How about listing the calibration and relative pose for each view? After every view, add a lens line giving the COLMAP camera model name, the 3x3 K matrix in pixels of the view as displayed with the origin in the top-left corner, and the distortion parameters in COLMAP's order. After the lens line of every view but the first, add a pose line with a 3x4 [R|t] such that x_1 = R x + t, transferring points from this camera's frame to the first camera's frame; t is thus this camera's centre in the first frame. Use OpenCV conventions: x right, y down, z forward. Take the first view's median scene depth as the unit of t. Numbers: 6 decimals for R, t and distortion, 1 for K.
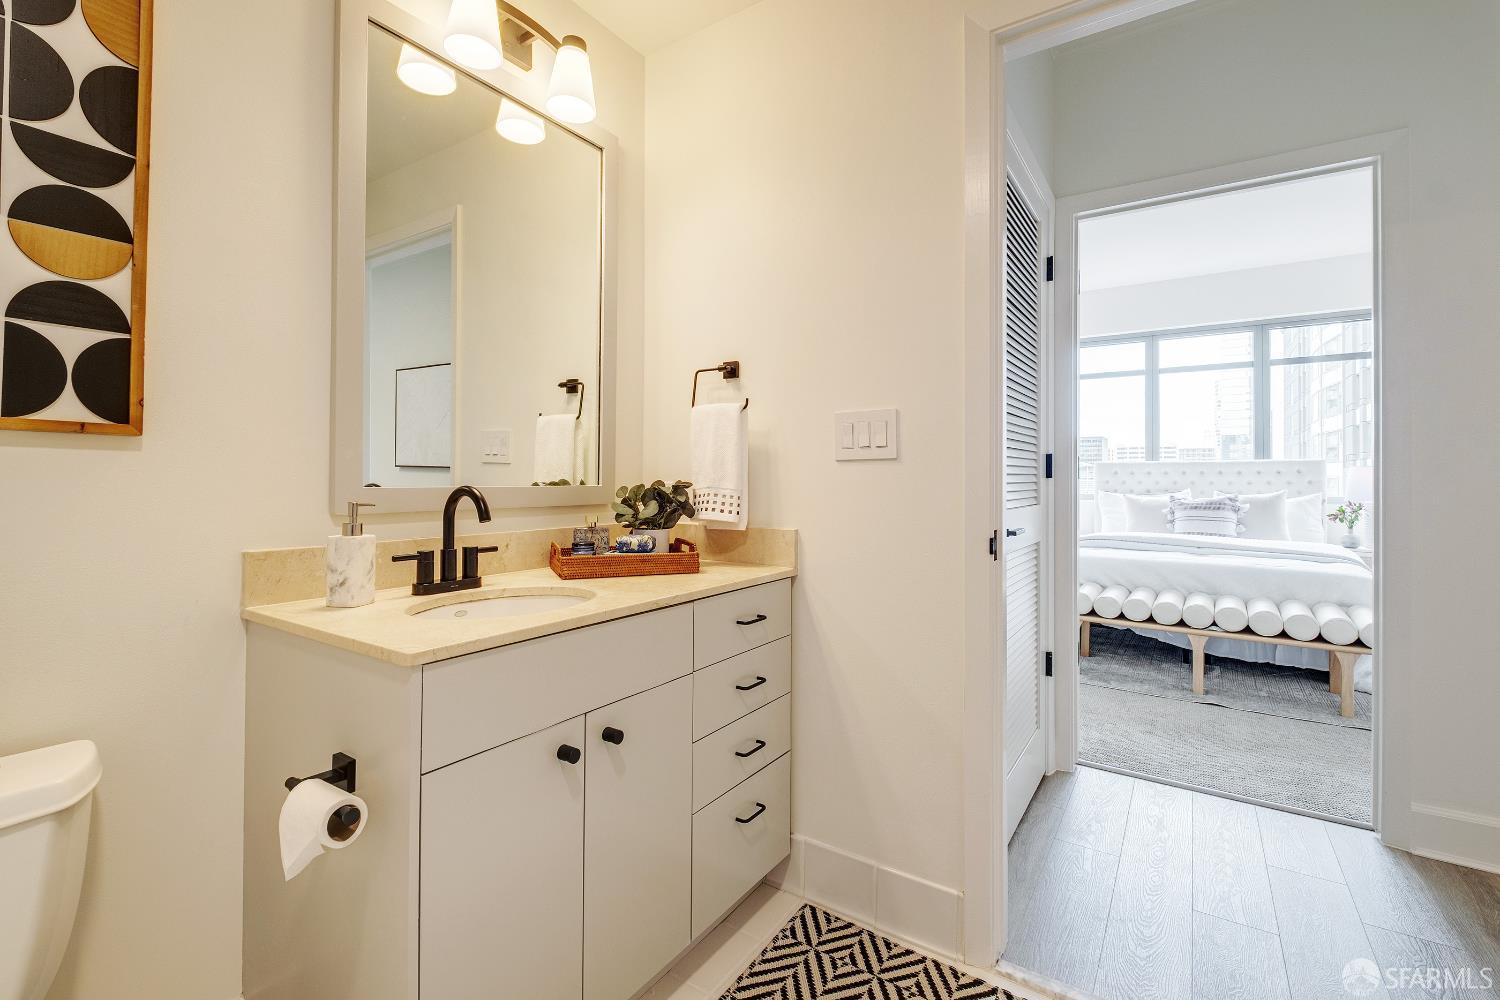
lens RADIAL K [[671.1, 0, 758.3], [0, 671.1, 472.8], [0, 0, 1]] dist [-0.003565, -0.000146]
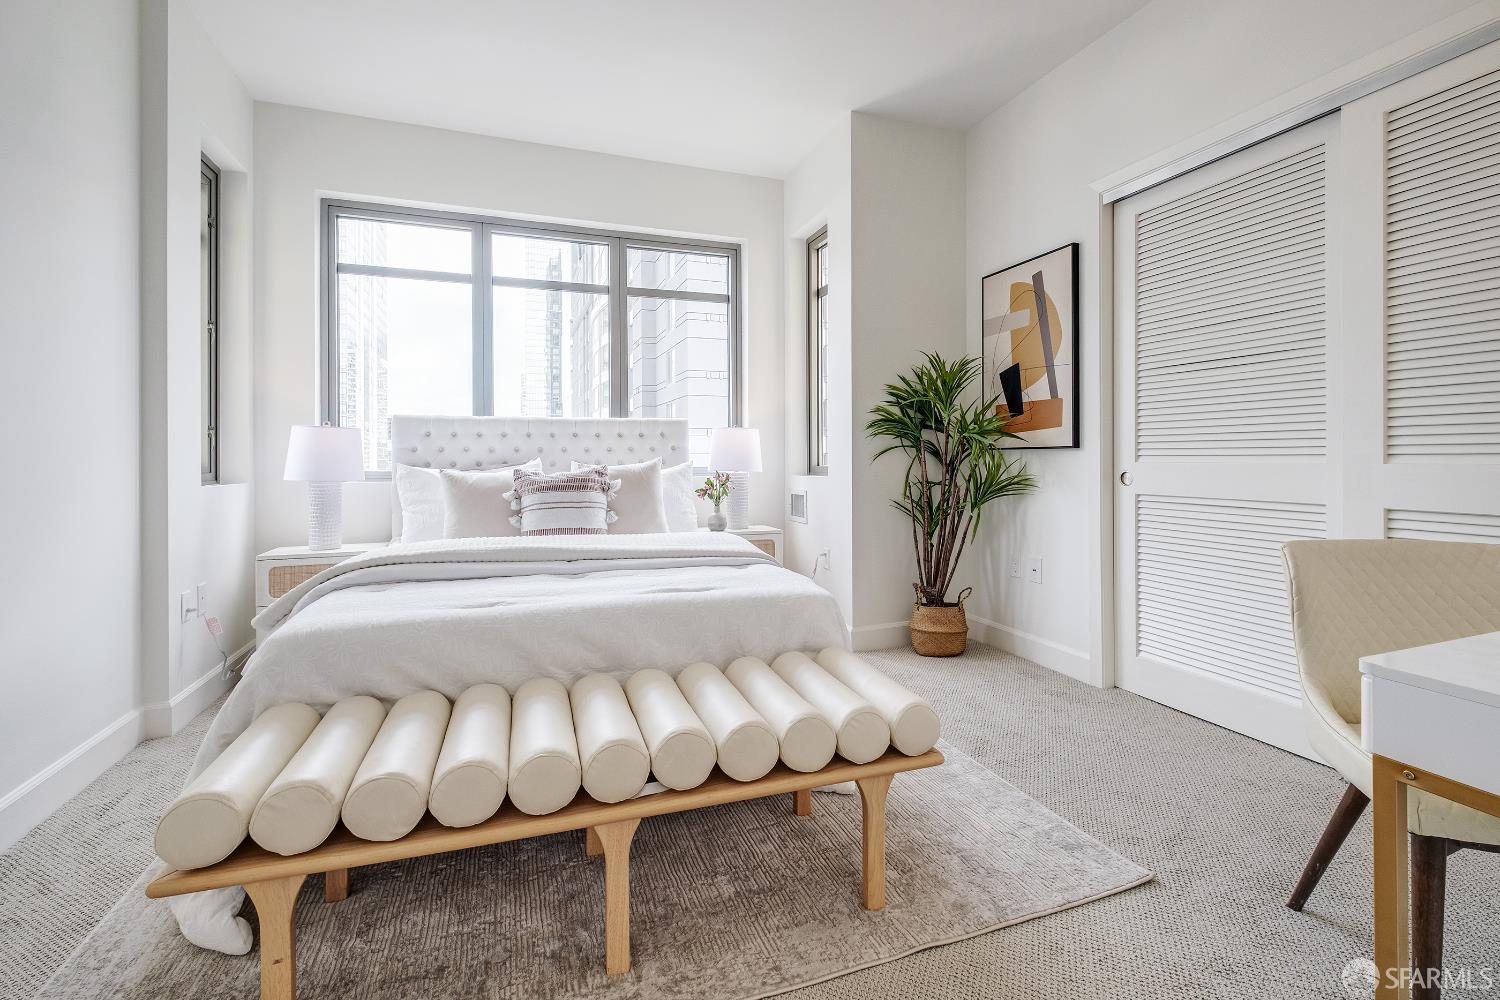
lens RADIAL K [[671.1, 0, 738.5], [0, 671.1, 455.1], [0, 0, 1]] dist [-0.003565, -0.000146]
pose [[0.612459, -0.003608, 0.790494, 0.267206], [0.001840, 0.999993, 0.003139, 0.020063], [-0.790500, -0.000468, 0.612461, 0.481032]]
